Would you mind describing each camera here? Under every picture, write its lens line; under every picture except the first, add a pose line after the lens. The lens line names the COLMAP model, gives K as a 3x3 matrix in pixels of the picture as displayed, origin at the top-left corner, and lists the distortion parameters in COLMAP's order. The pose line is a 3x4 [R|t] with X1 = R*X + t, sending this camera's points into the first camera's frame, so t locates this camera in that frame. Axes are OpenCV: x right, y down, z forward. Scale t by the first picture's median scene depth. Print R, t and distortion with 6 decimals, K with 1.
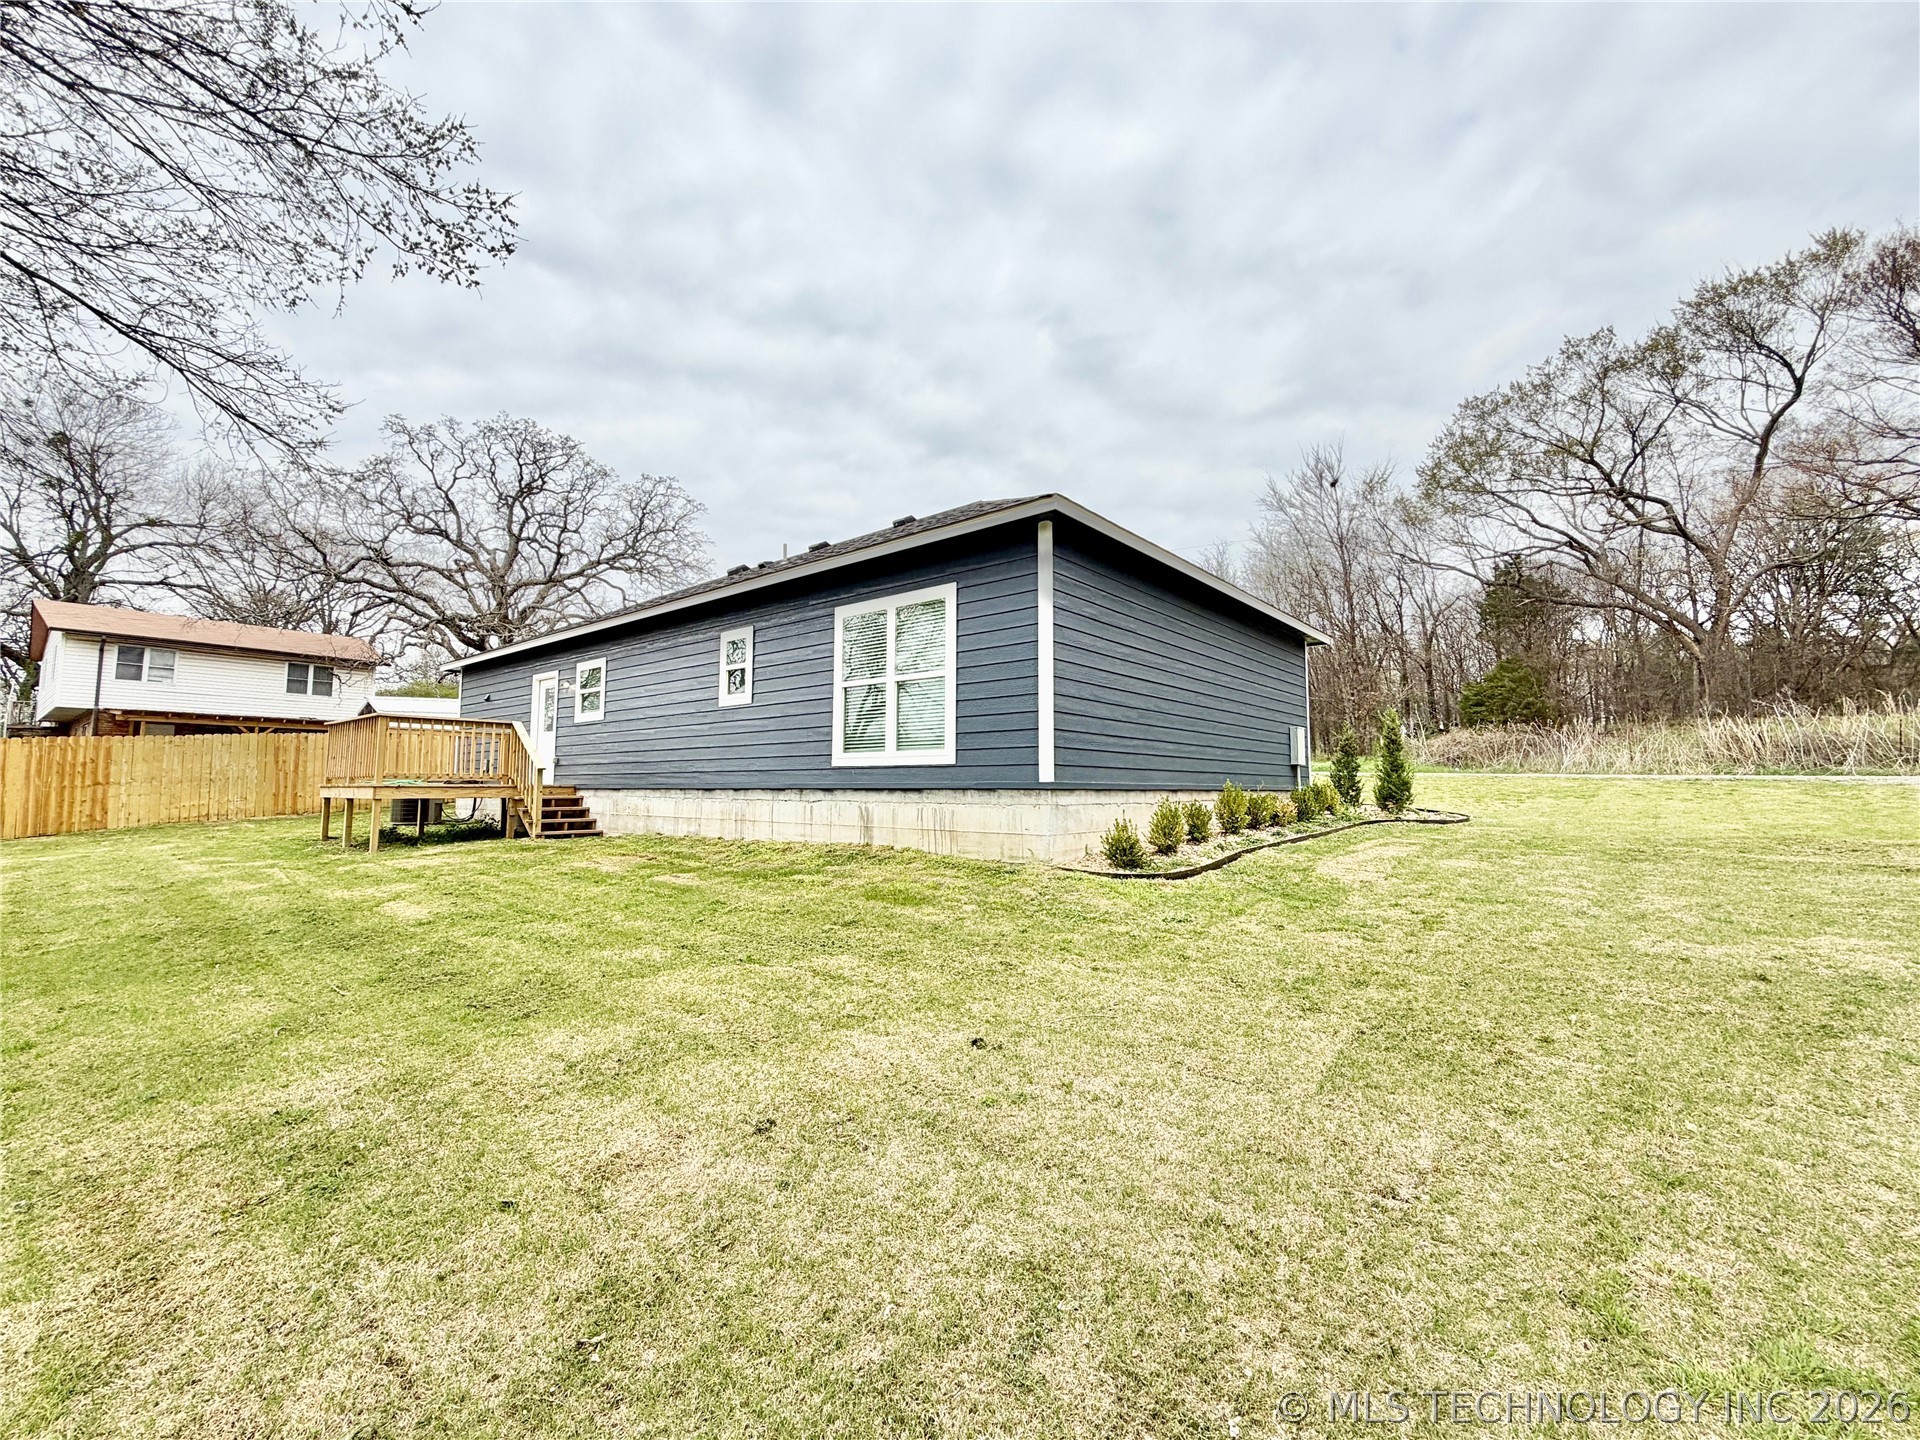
lens RADIAL K [[831.5, 0, 948.3], [0, 831.5, 753.5], [0, 0, 1]] dist [0.002753, -0.000066]
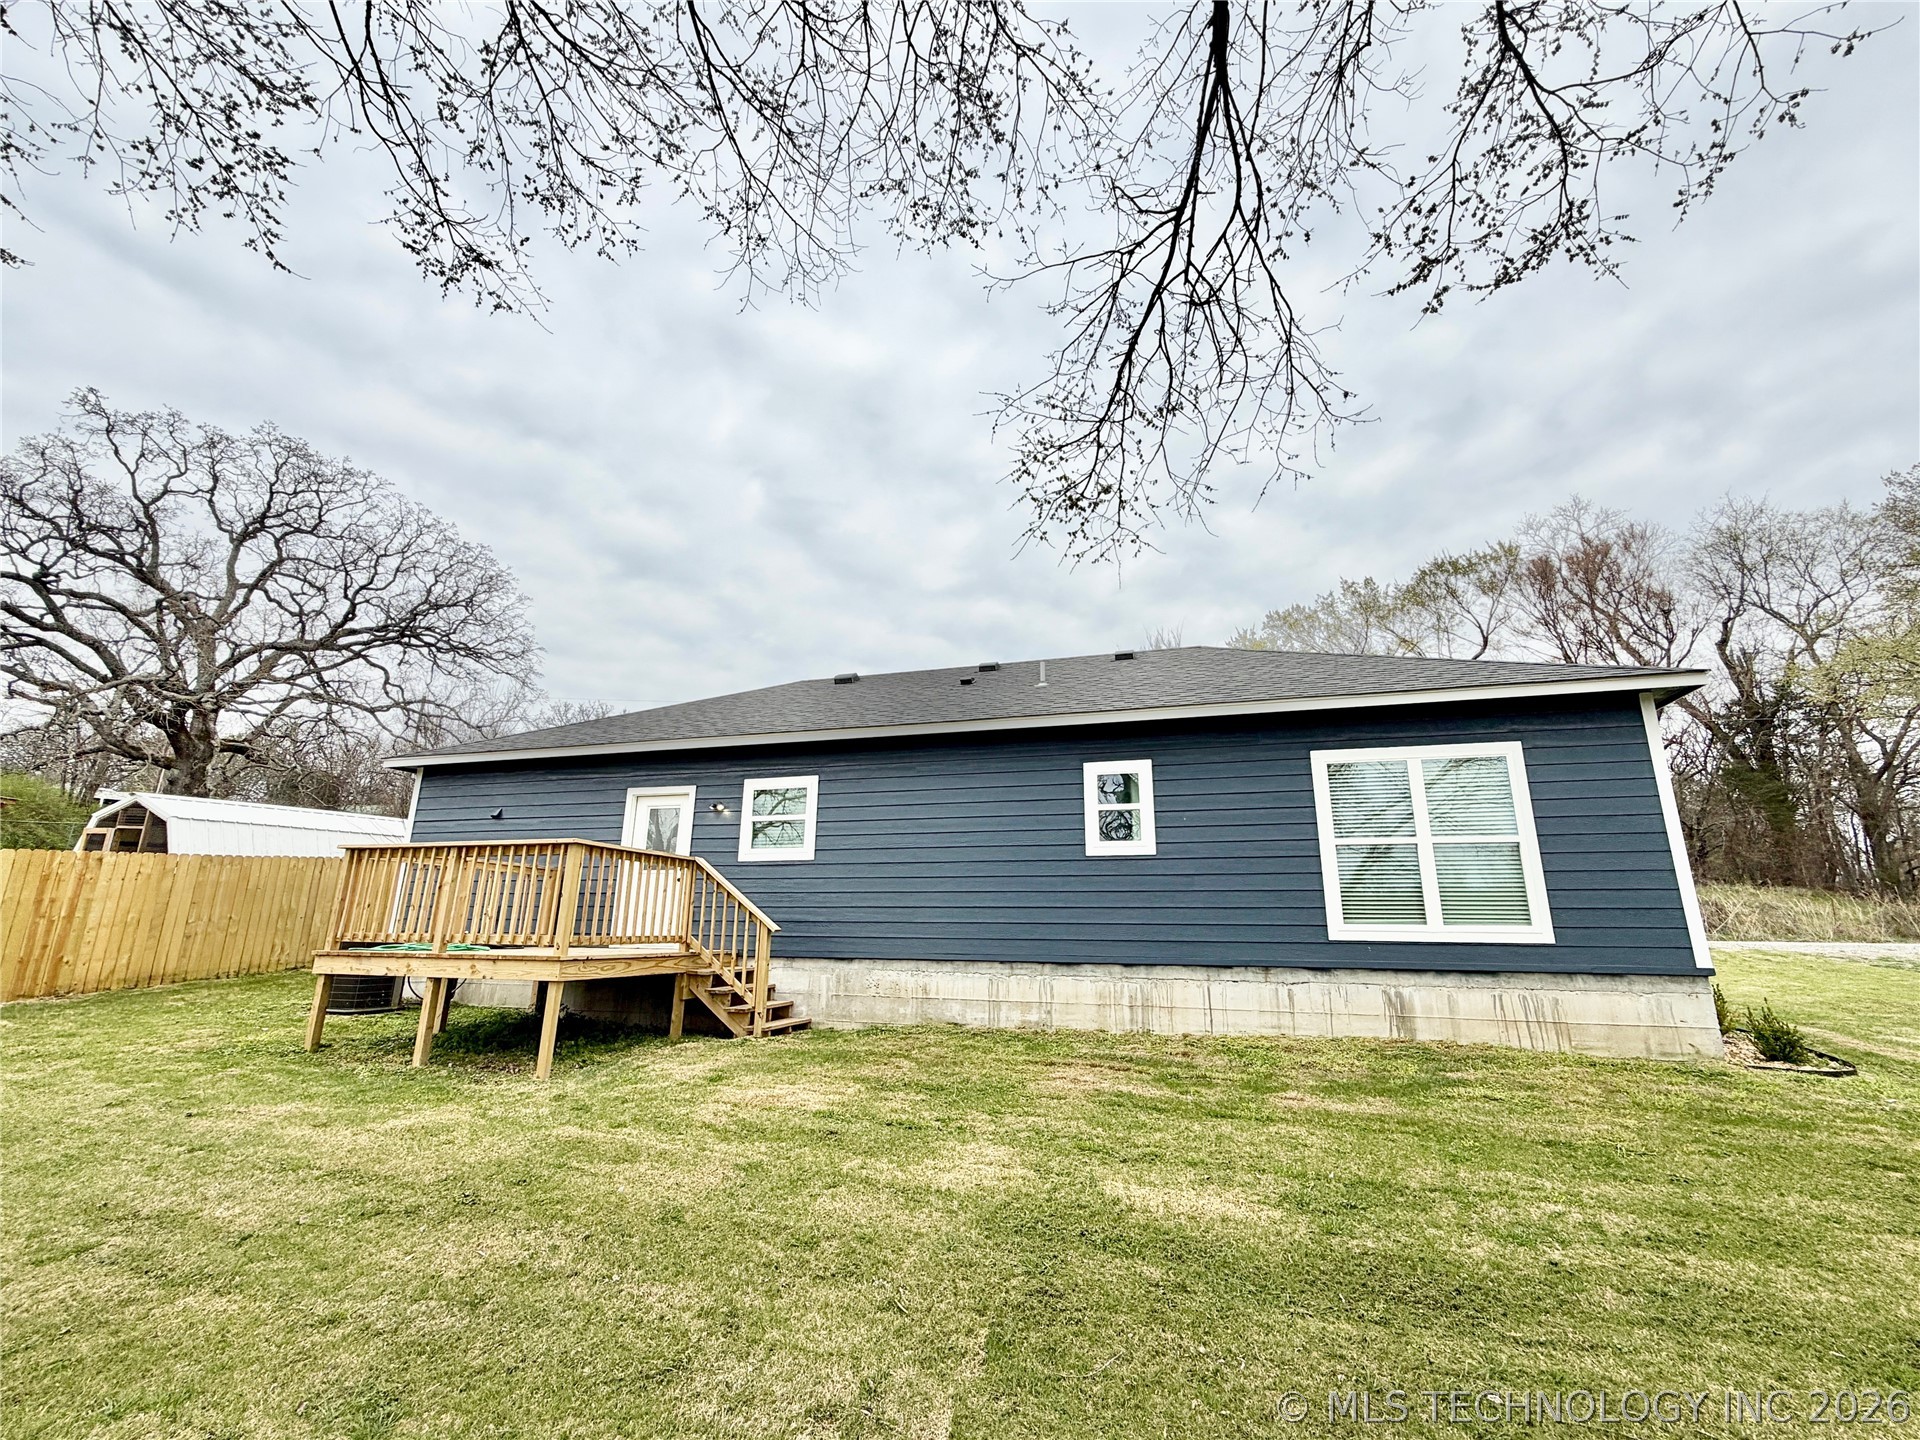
lens RADIAL K [[831.5, 0, 955.4], [0, 831.5, 713.7], [0, 0, 1]] dist [0.002753, -0.000066]
pose [[0.912996, 0.113894, 0.391747, -0.731716], [-0.027717, 0.975339, -0.218966, -0.011399], [-0.407025, 0.189057, 0.893638, 0.318273]]
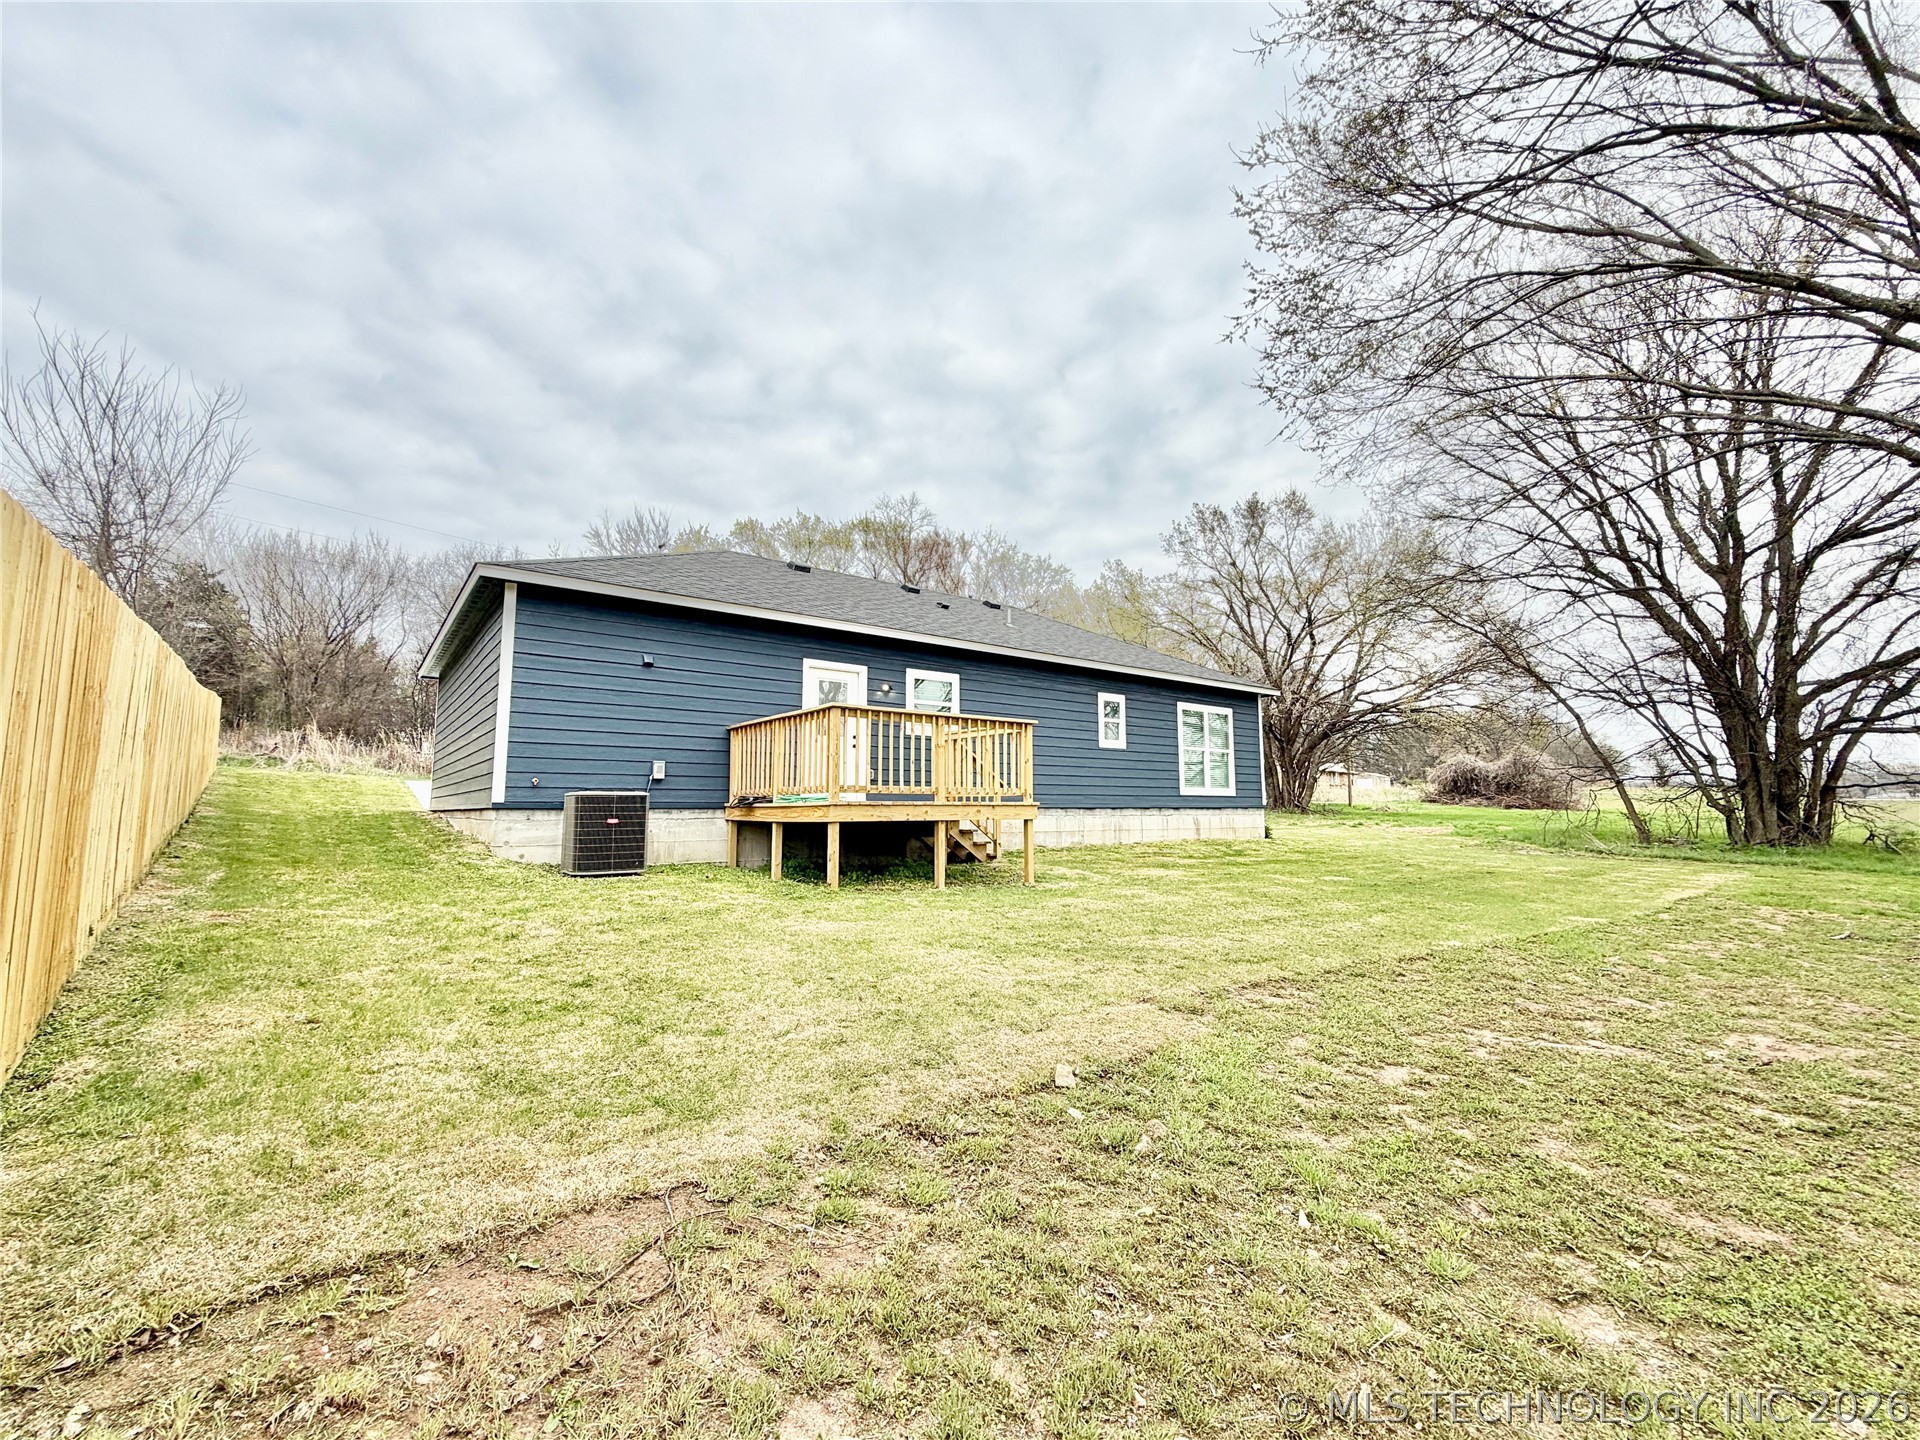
lens RADIAL K [[831.5, 0, 950.6], [0, 831.5, 716.9], [0, 0, 1]] dist [0.002753, -0.000066]
pose [[0.188100, 0.109804, 0.975993, -1.678132], [-0.036512, 0.993826, -0.104773, 0.046805], [-0.981471, -0.015927, 0.190948, 0.998101]]
